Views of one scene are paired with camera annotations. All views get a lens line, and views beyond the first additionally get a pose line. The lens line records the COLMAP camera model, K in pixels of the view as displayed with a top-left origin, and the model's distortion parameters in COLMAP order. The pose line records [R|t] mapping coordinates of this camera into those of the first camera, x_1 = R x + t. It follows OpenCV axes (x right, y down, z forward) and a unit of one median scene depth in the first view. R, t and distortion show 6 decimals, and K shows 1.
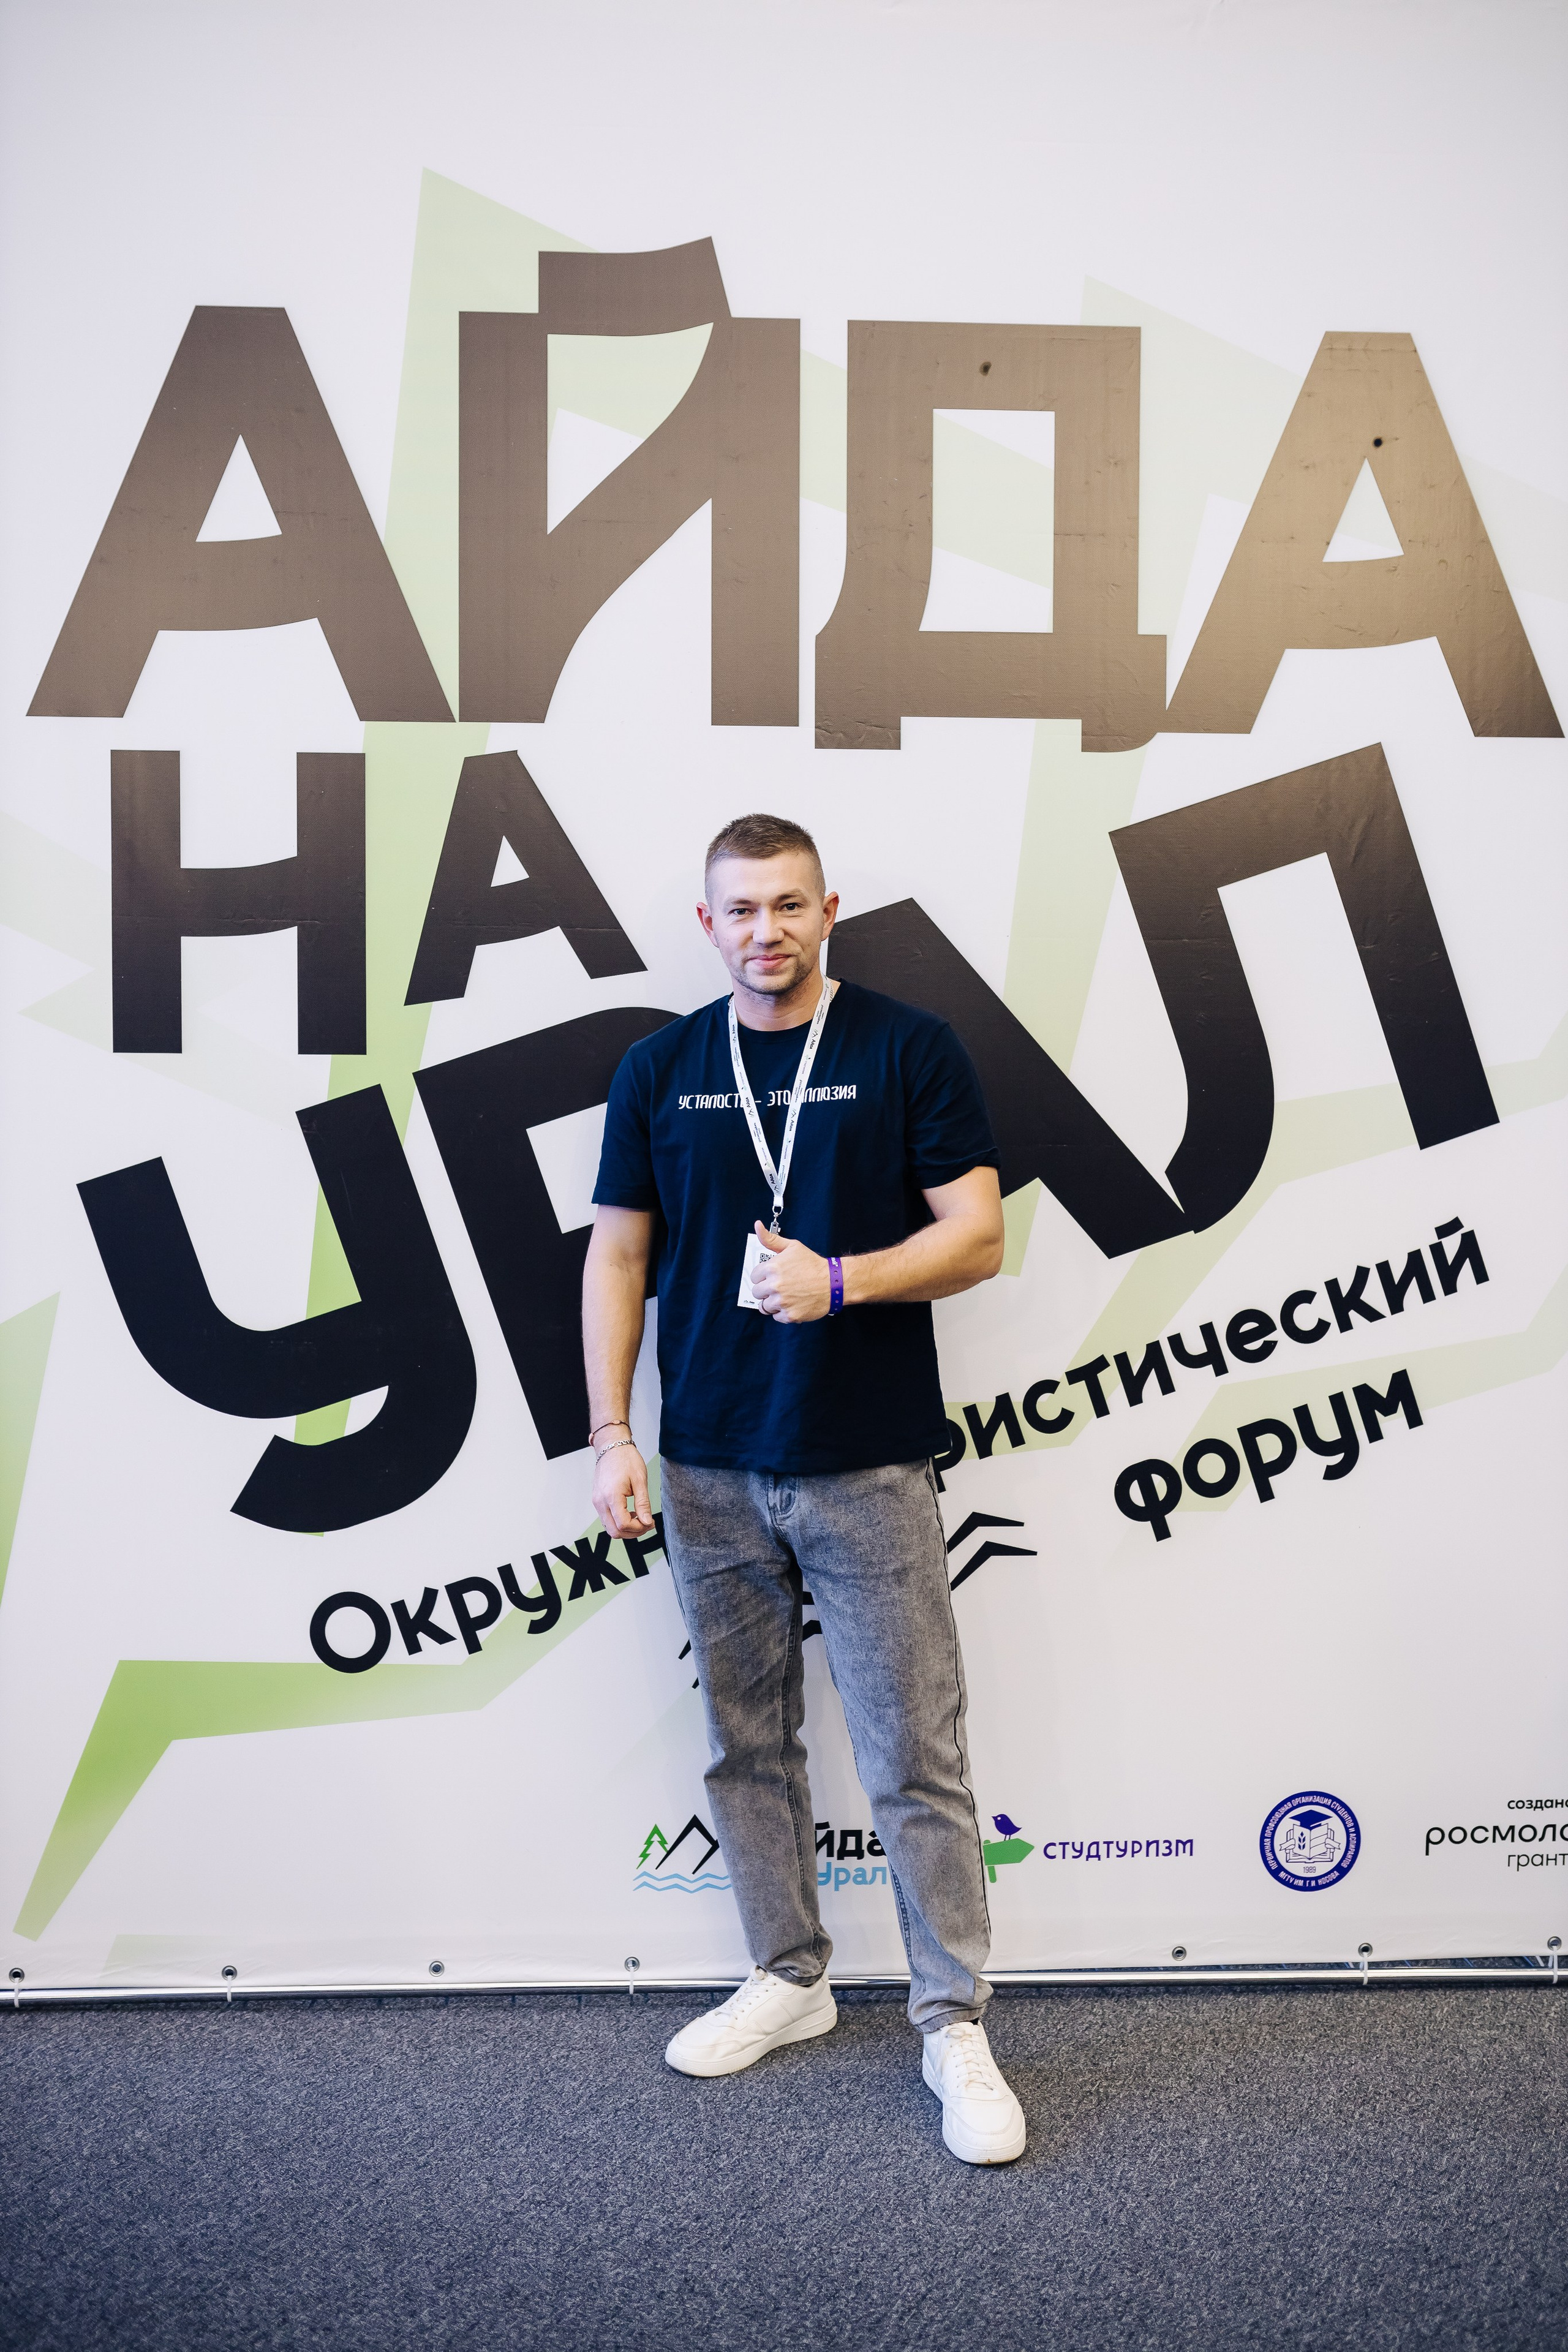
lens RADIAL K [[2656.5, 0, 691.8], [0, 2656.5, 1159.2], [0, 0, 1]] dist [-0.015070, 0.000000]
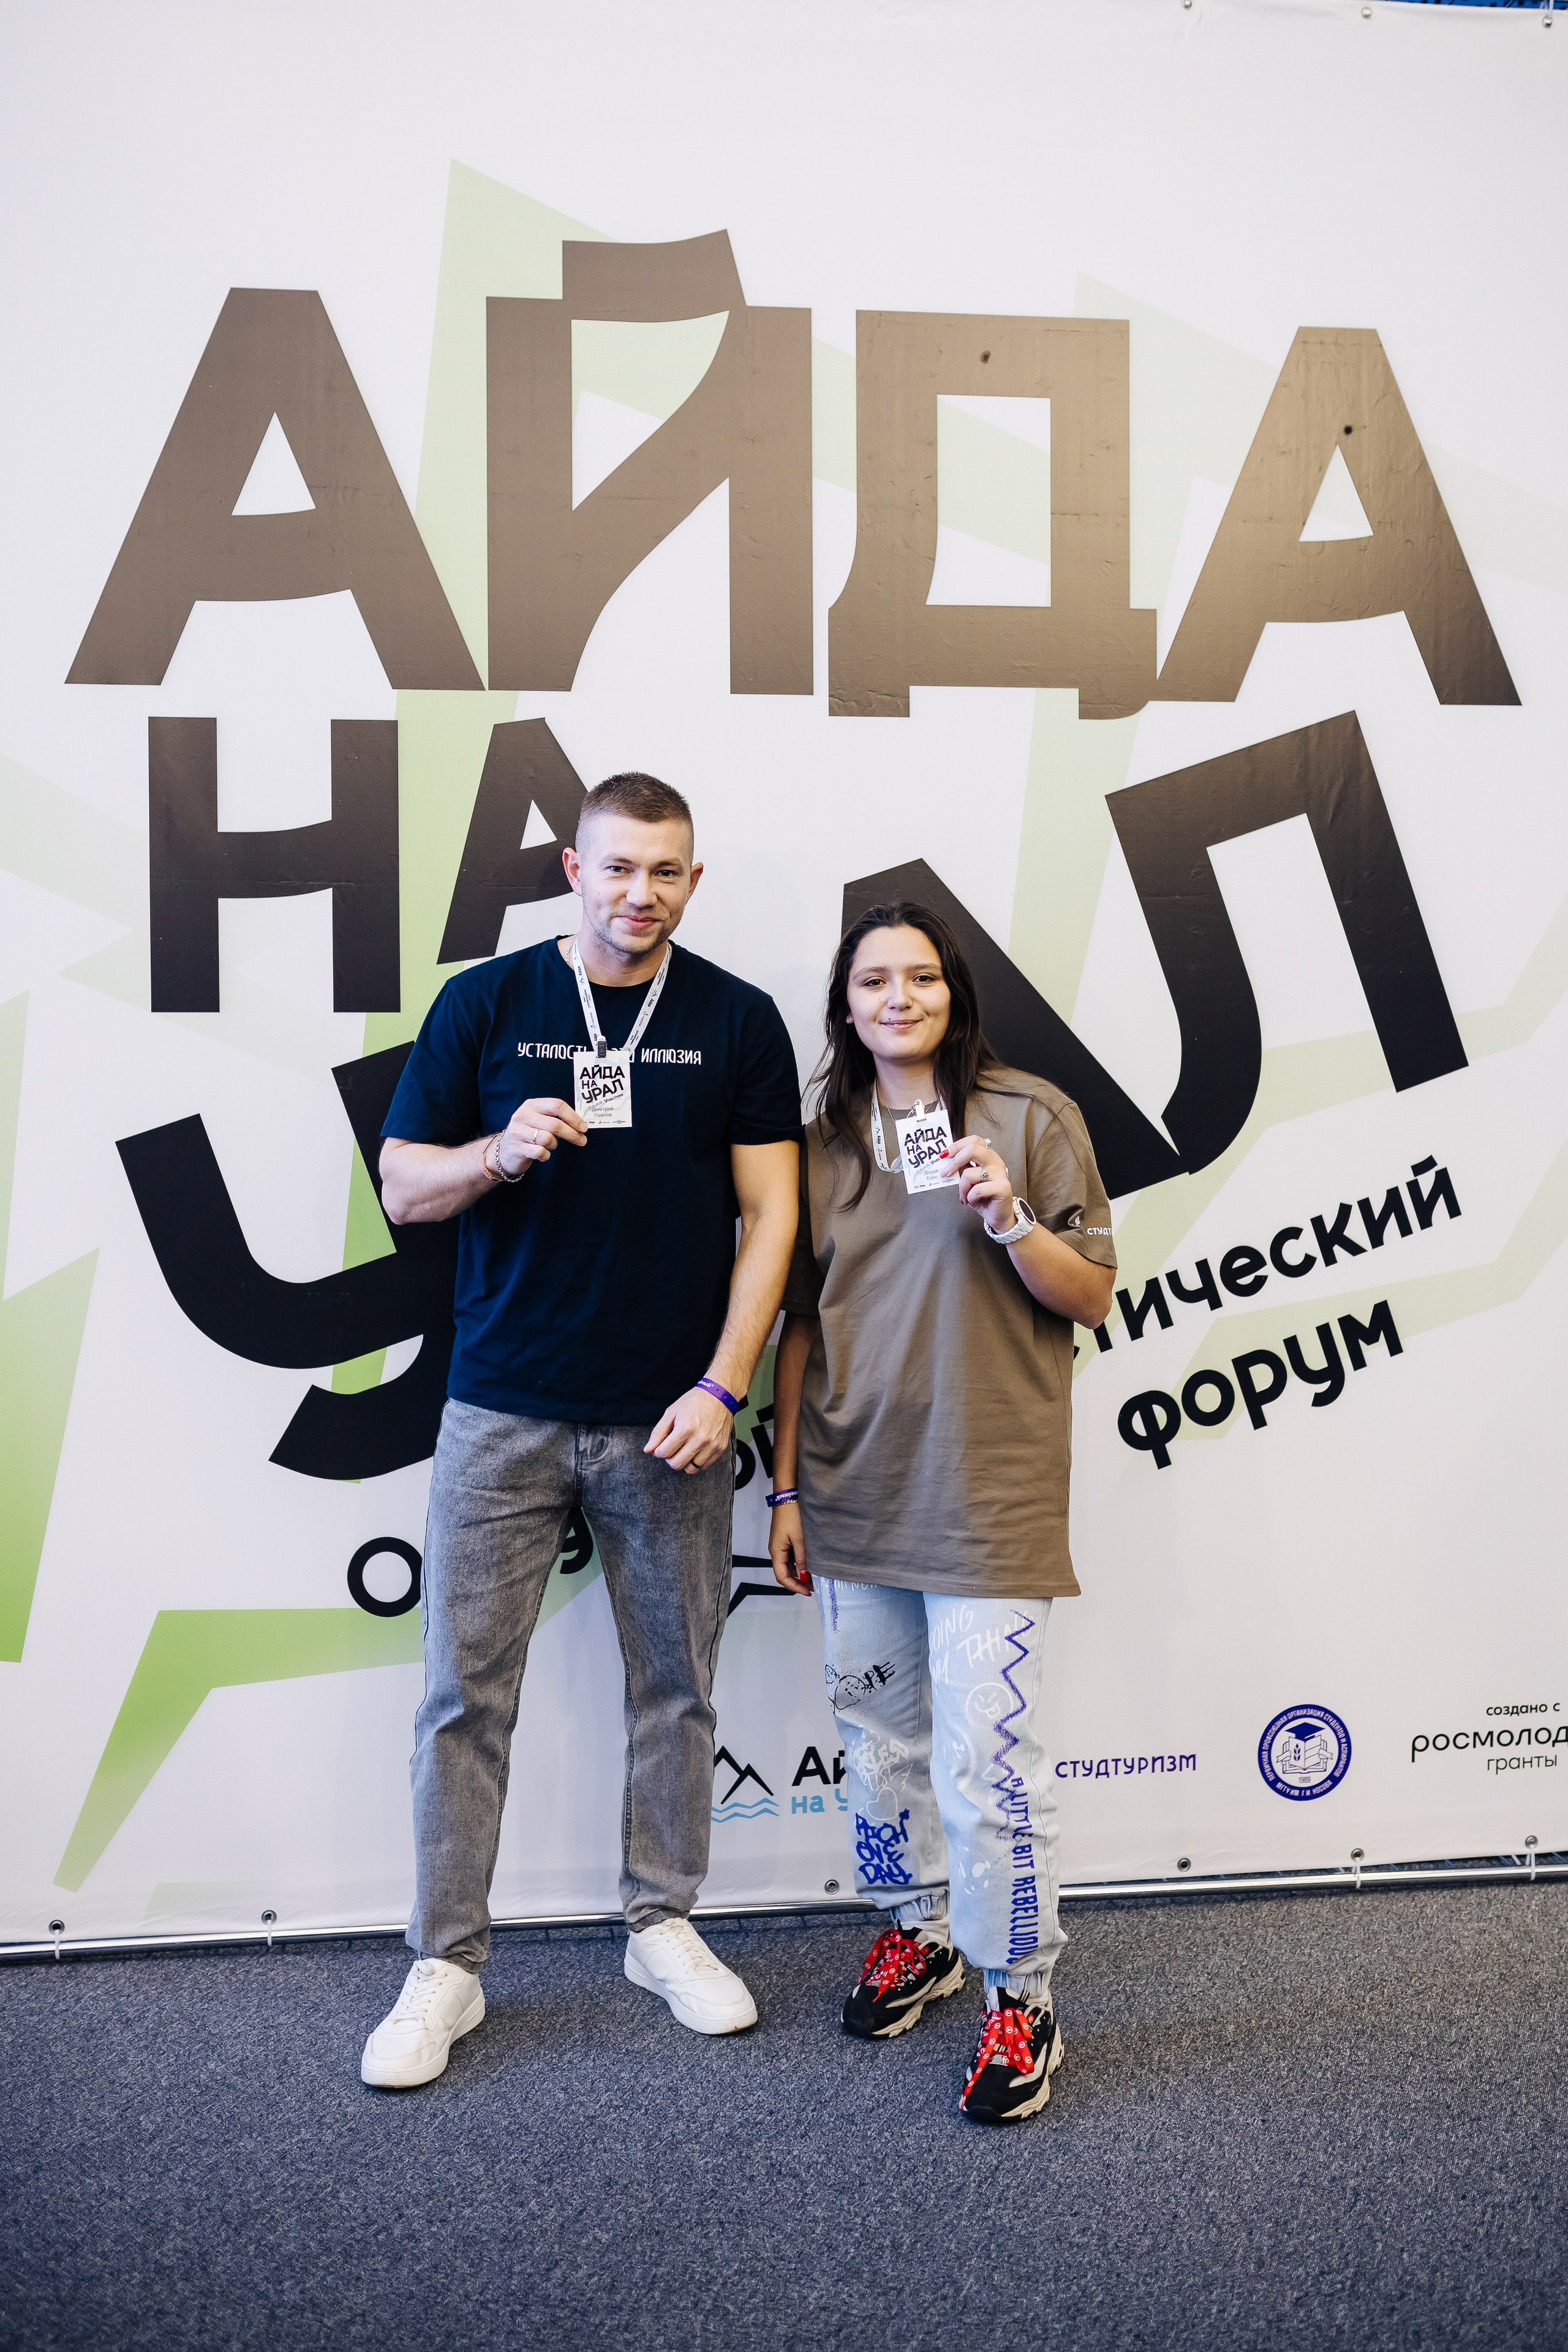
lens RADIAL K [[2906.2, 0, 749.3], [0, 2906.2, 1057.9], [0, 0, 1]] dist [-0.020049, 0.000000]
pose [[0.995164, -0.010520, 0.097664, -0.096849], [0.012975, 0.999615, -0.024529, 0.007723], [-0.097369, 0.025678, 0.994917, -0.131087]]
